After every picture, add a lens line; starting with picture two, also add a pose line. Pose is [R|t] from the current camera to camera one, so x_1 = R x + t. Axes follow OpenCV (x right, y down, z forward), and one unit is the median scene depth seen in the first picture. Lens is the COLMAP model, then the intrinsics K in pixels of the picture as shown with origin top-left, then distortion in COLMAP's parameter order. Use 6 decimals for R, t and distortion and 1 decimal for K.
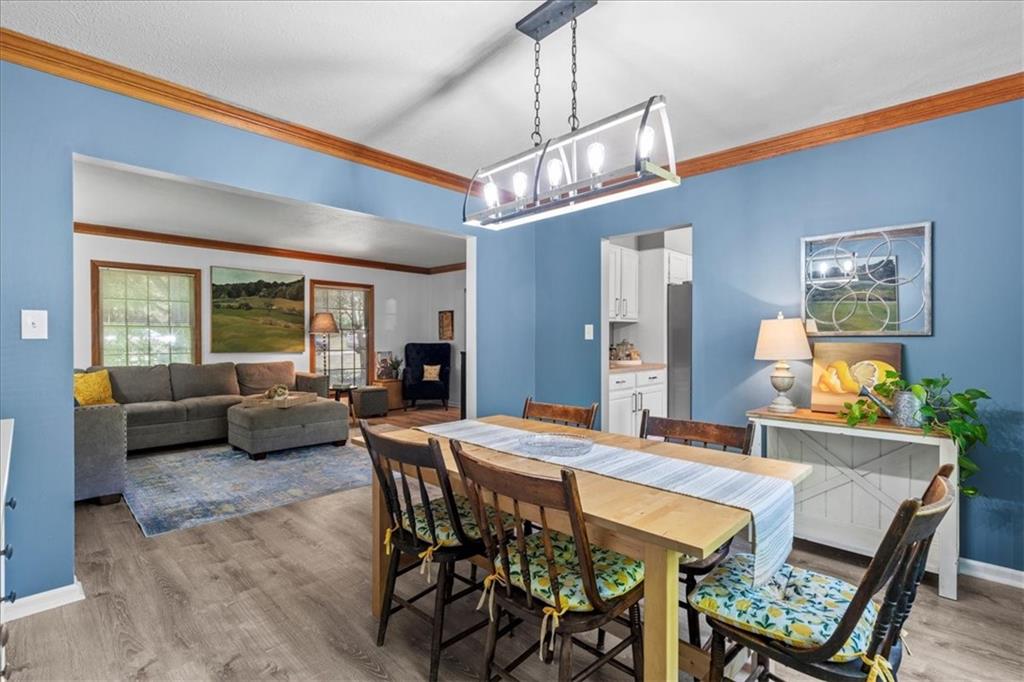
lens RADIAL K [[484.8, 0, 512.0], [0, 484.8, 341.0], [0, 0, 1]] dist [0.011197, 0.000407]
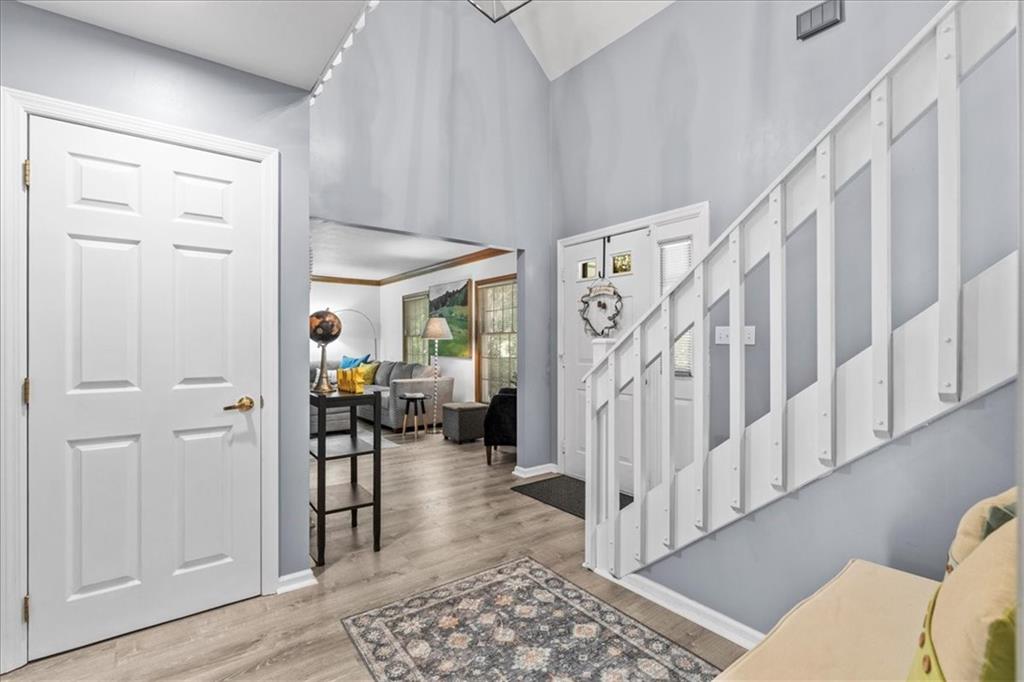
lens RADIAL K [[463.2, 0, 512.0], [0, 463.2, 341.0], [0, 0, 1]] dist [-0.001123, 0.000146]
pose [[-0.153532, -0.004153, -0.988135, 0.505833], [-0.004996, 0.999982, -0.003427, -0.008691], [0.988131, 0.004411, -0.153550, 1.308497]]
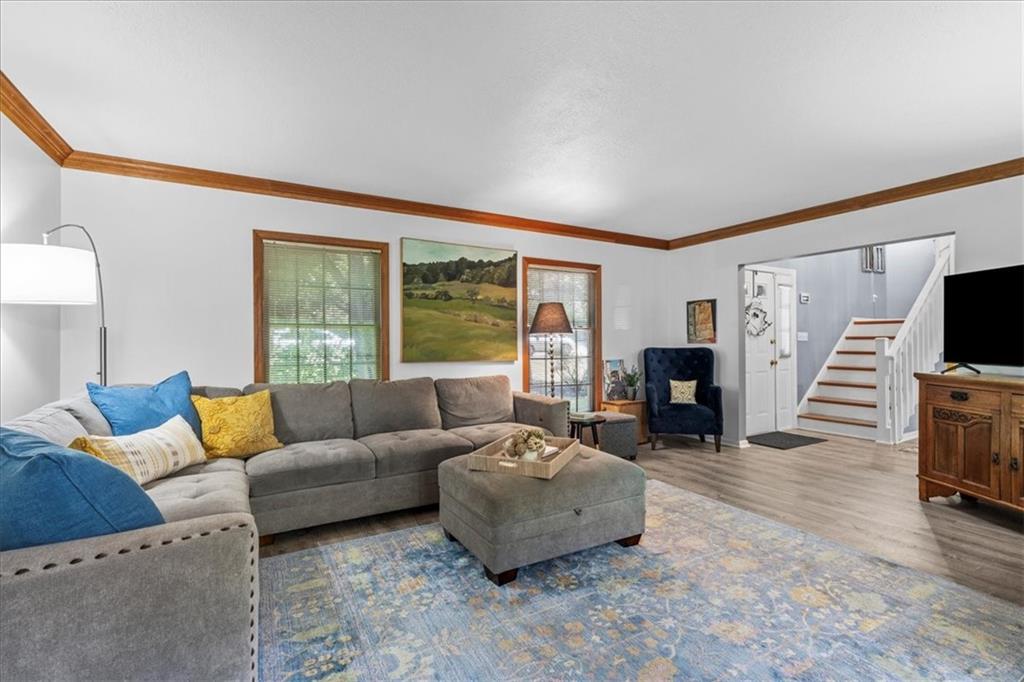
lens RADIAL K [[463.2, 0, 512.0], [0, 463.2, 341.0], [0, 0, 1]] dist [-0.001123, 0.000146]
pose [[0.963388, -0.003333, -0.268092, -0.272076], [0.001652, 0.999978, -0.006496, -0.001838], [0.268107, 0.005816, 0.963372, 0.382374]]
